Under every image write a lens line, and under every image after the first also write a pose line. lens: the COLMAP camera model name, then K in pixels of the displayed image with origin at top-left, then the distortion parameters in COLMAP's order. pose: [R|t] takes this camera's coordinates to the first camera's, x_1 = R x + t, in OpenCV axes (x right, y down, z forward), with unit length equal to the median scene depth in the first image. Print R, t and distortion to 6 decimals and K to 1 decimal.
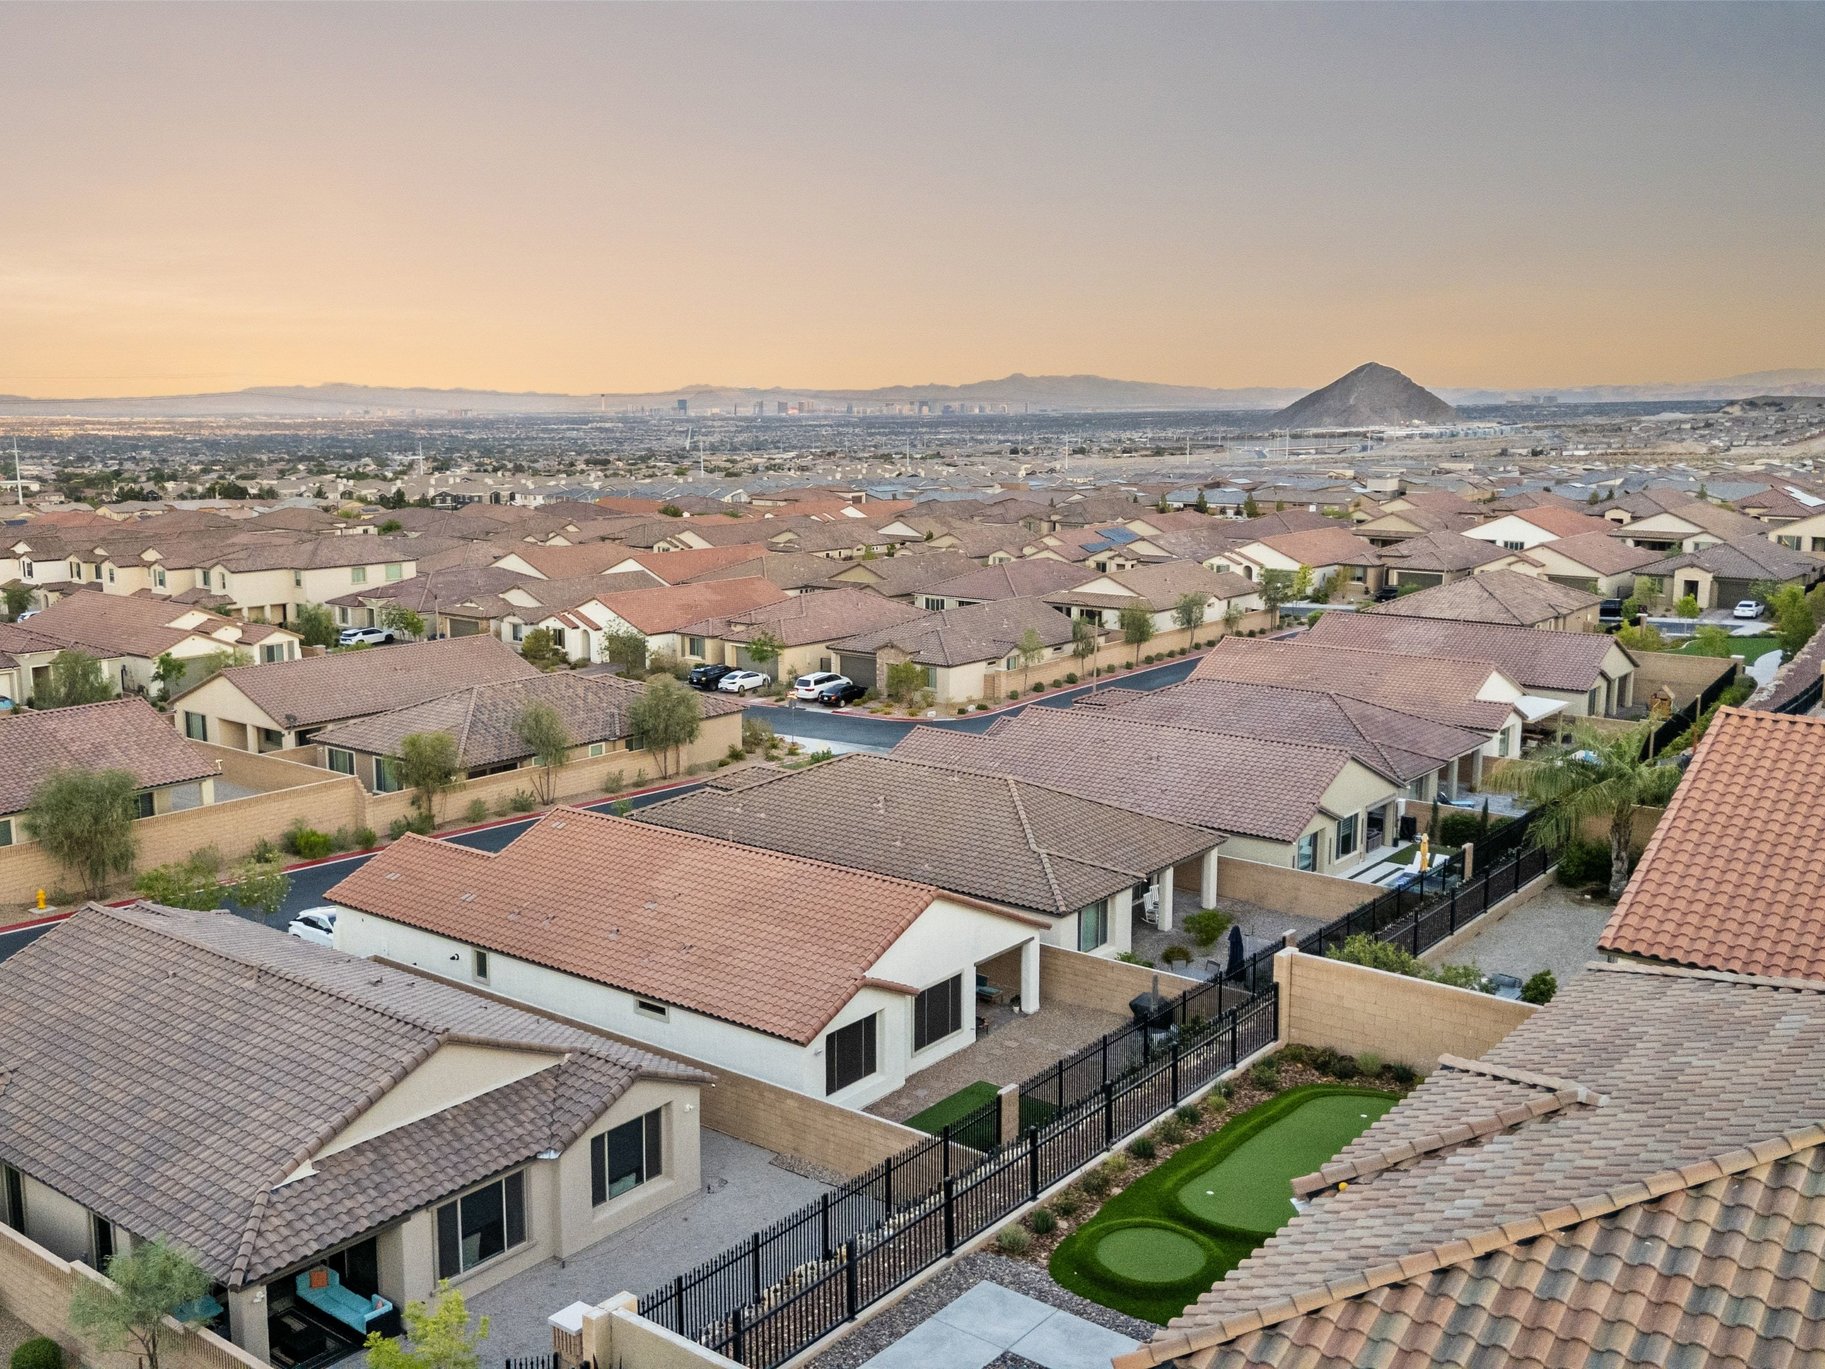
lens RADIAL K [[1708.8, 0, 902.1], [0, 1708.8, 684.8], [0, 0, 1]] dist [0.059910, 0.000000]
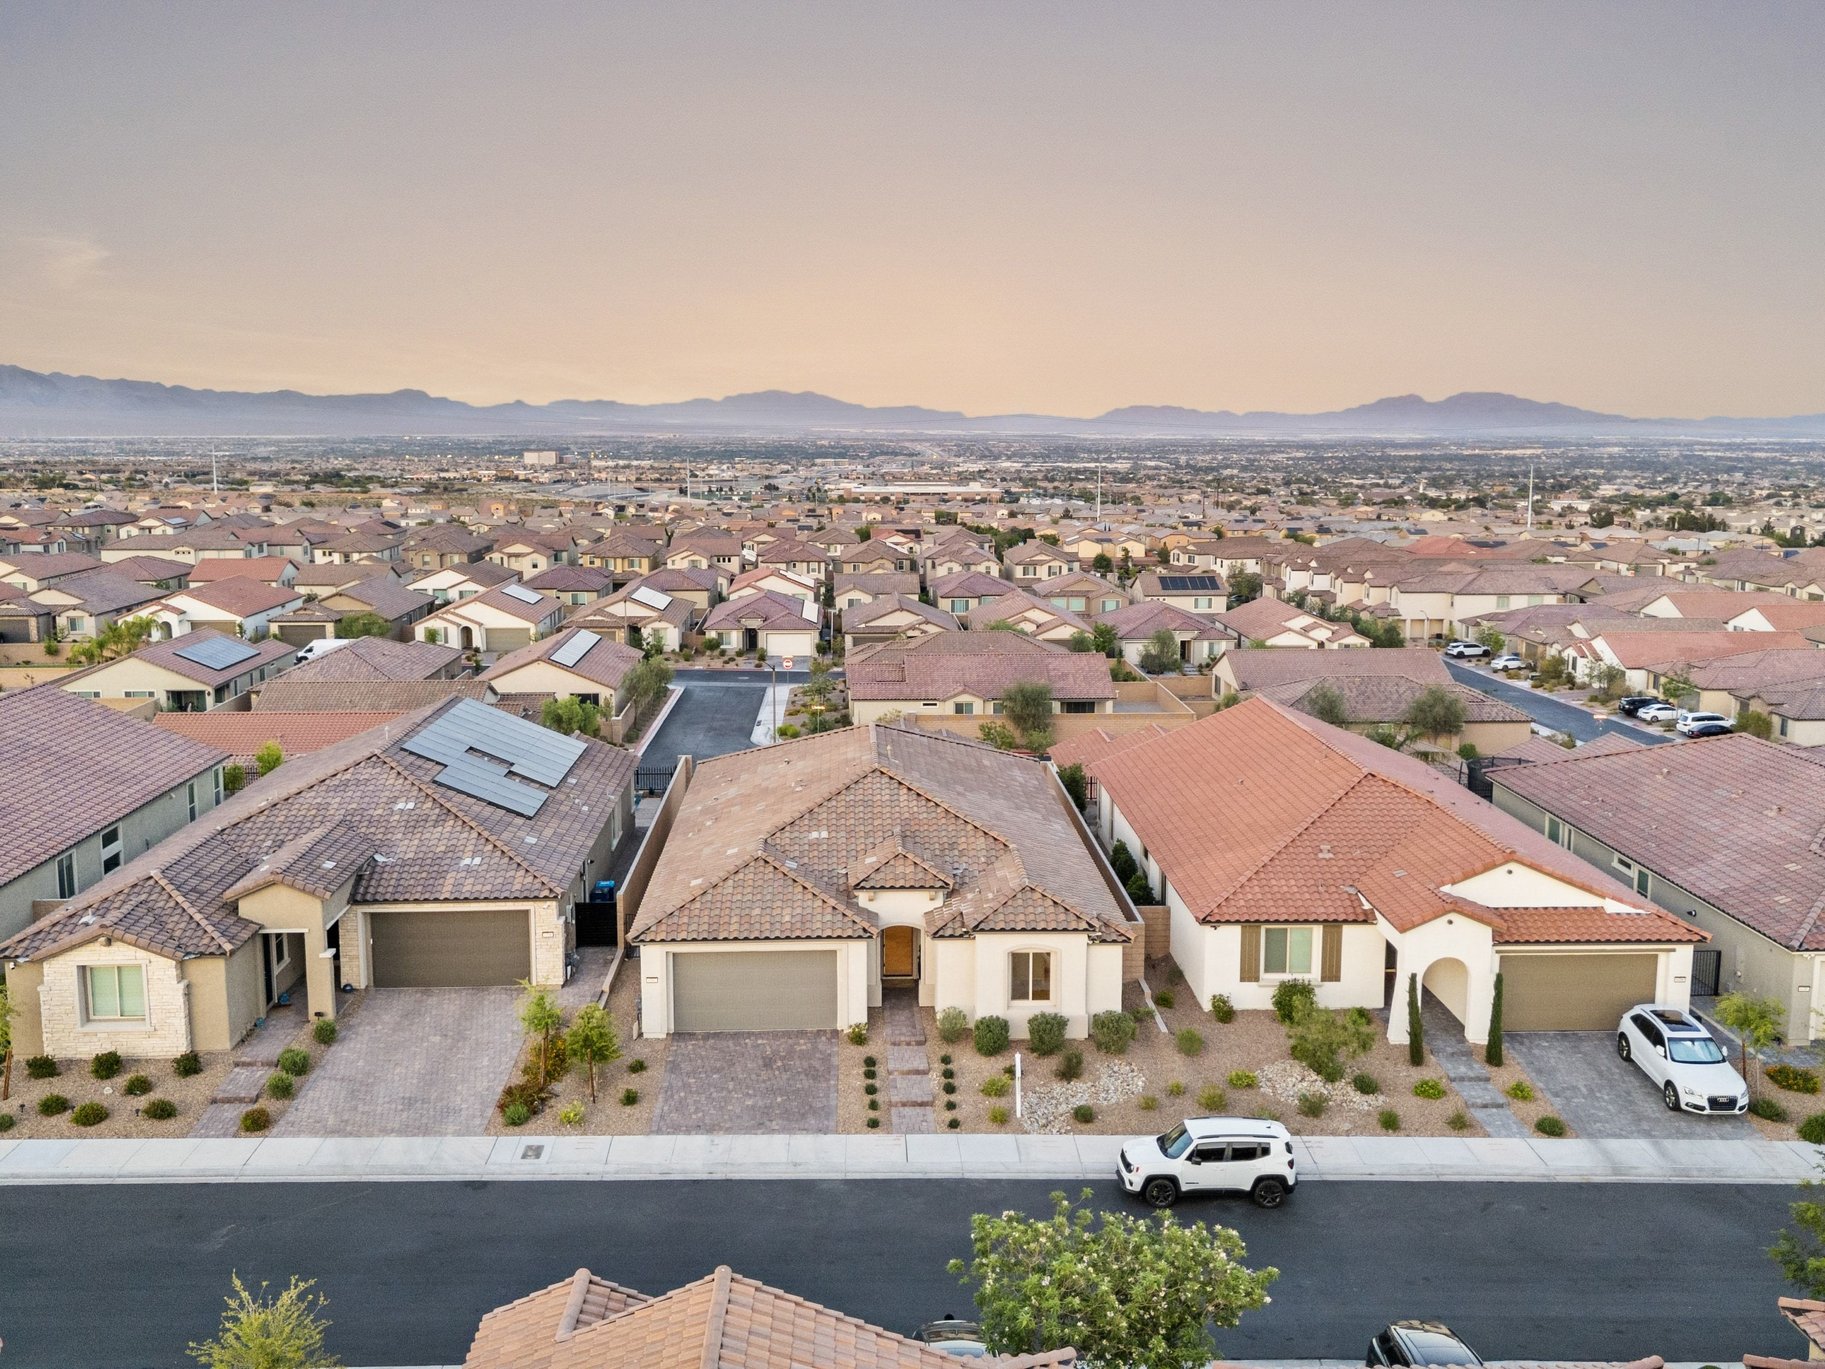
lens RADIAL K [[1708.8, 0, 914.8], [0, 1708.8, 691.9], [0, 0, 1]] dist [0.059910, 0.000000]
pose [[0.651277, 0.125040, -0.748468, 0.340382], [-0.130484, 0.990093, 0.051865, -0.008196], [0.747538, 0.063885, 0.661140, -0.135498]]
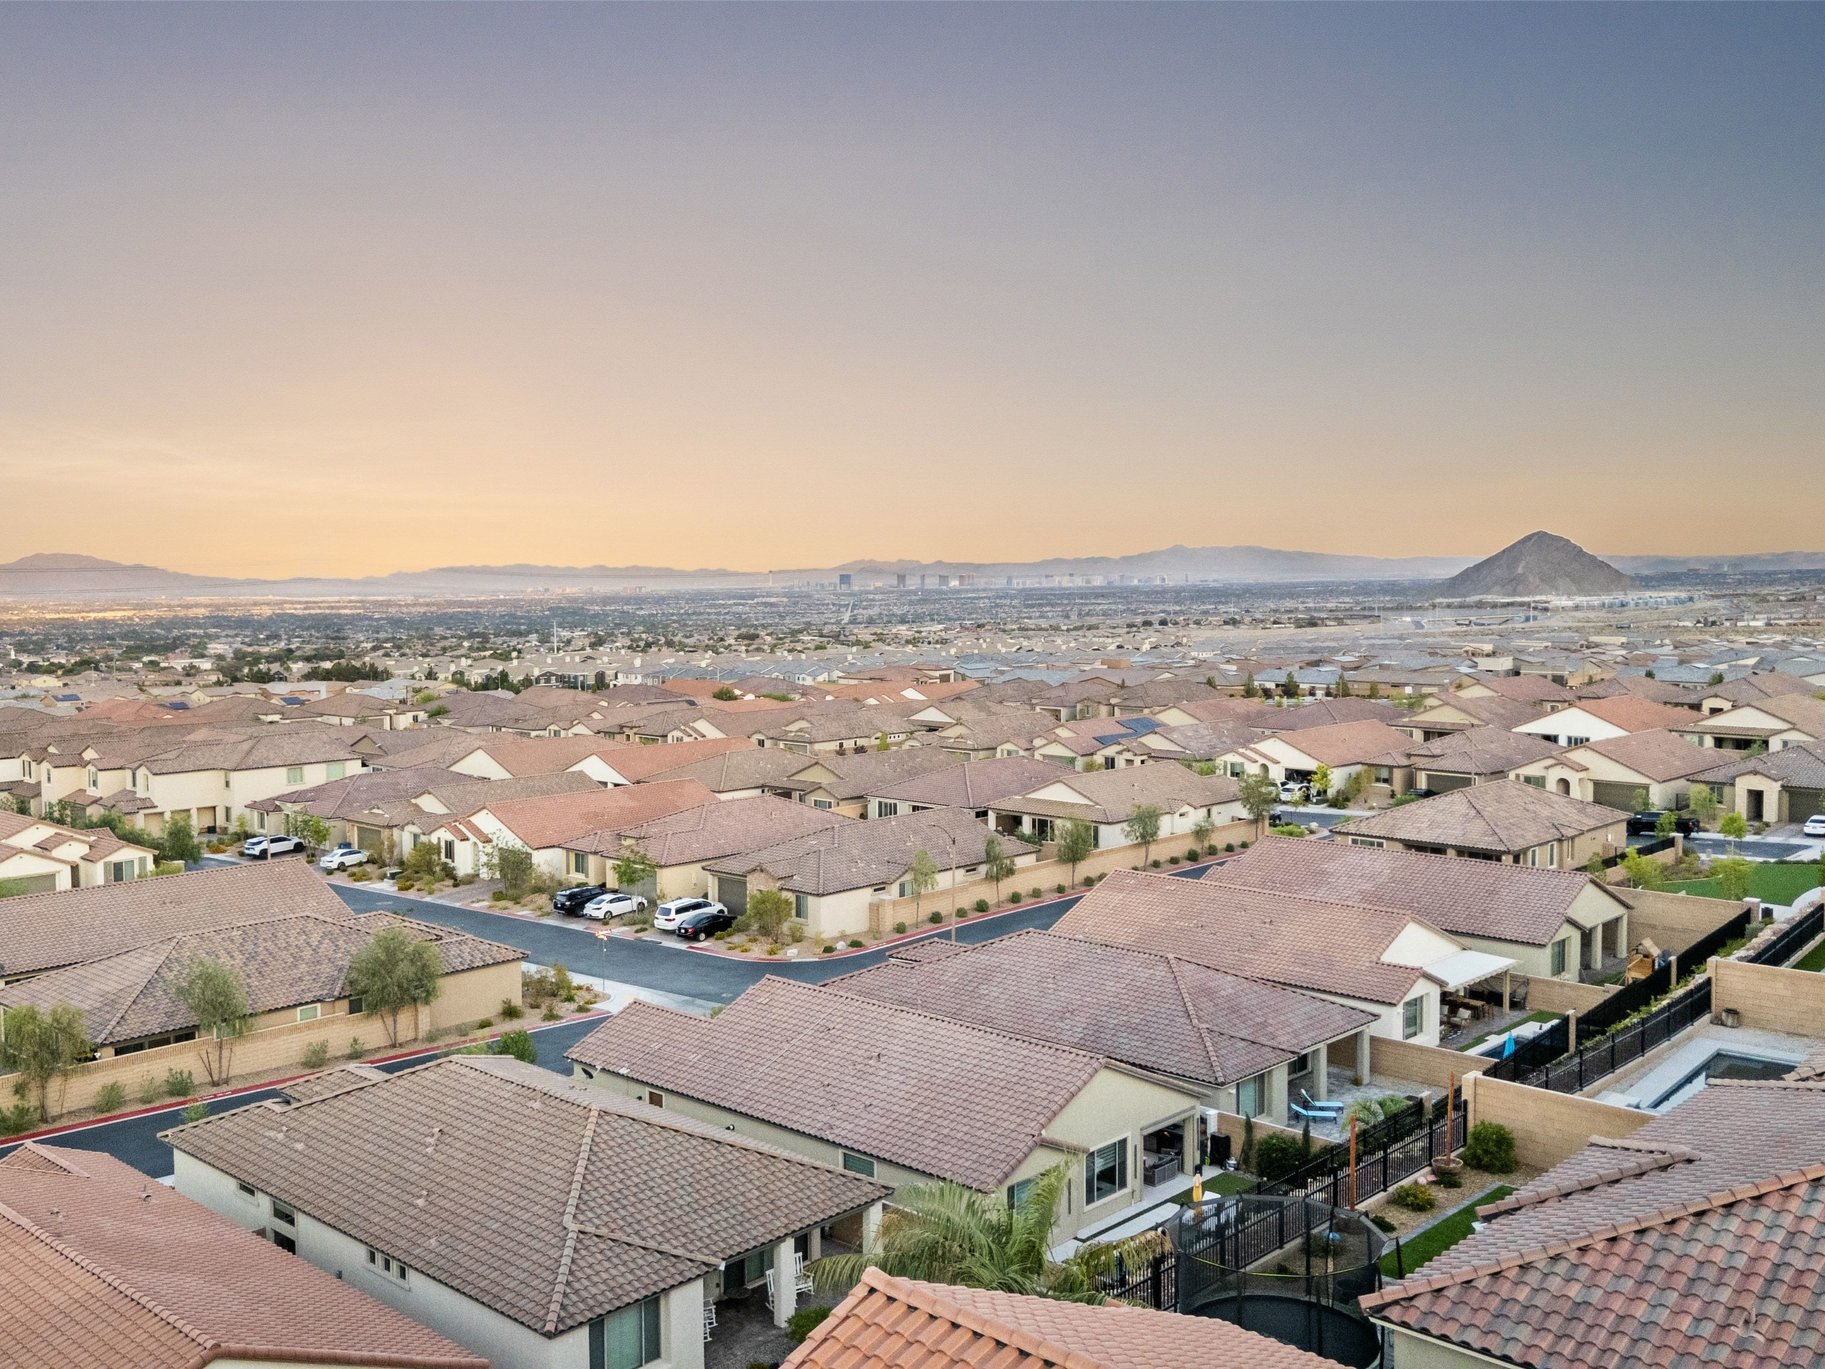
lens RADIAL K [[1708.8, 0, 903.1], [0, 1708.8, 669.4], [0, 0, 1]] dist [0.059910, 0.000000]
pose [[0.995506, -0.003685, -0.094627, 0.102587], [-0.006562, 0.994156, -0.107750, -0.021356], [0.094471, 0.107887, 0.989664, 0.089569]]
